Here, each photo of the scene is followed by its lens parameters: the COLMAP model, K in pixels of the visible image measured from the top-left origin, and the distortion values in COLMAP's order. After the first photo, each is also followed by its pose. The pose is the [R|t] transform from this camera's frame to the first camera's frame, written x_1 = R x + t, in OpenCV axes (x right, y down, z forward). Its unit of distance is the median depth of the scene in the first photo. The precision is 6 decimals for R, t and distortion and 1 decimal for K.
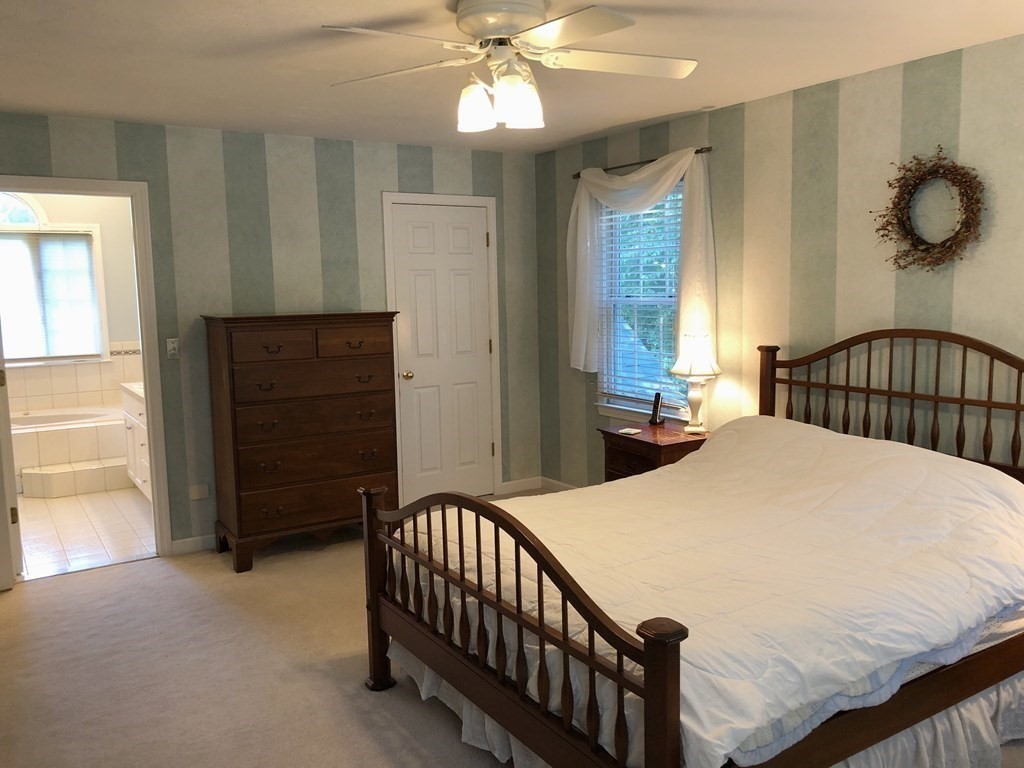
lens RADIAL K [[844.7, 0, 512.2], [0, 844.7, 385.1], [0, 0, 1]] dist [0.035836, -0.020652]
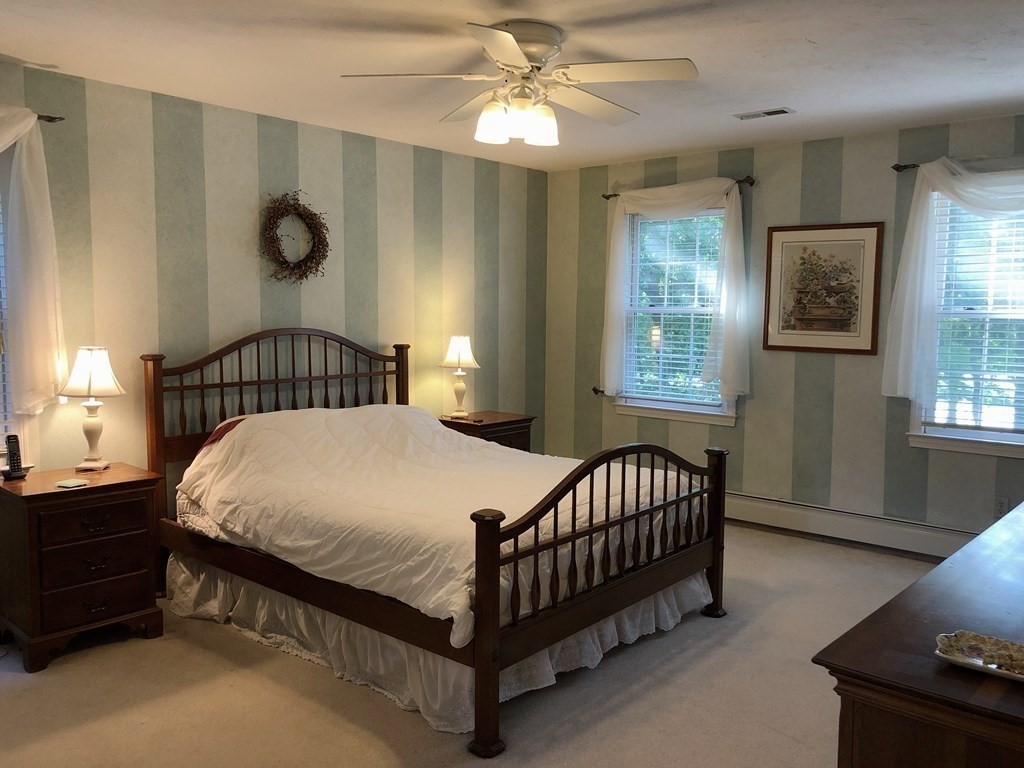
lens RADIAL K [[844.7, 0, 512.0], [0, 844.7, 384.8], [0, 0, 1]] dist [0.035836, -0.020652]
pose [[-0.281764, -0.084731, 0.955735, -0.798307], [0.107628, 0.987015, 0.119235, -0.091622], [-0.953428, 0.136460, -0.268986, 0.970829]]
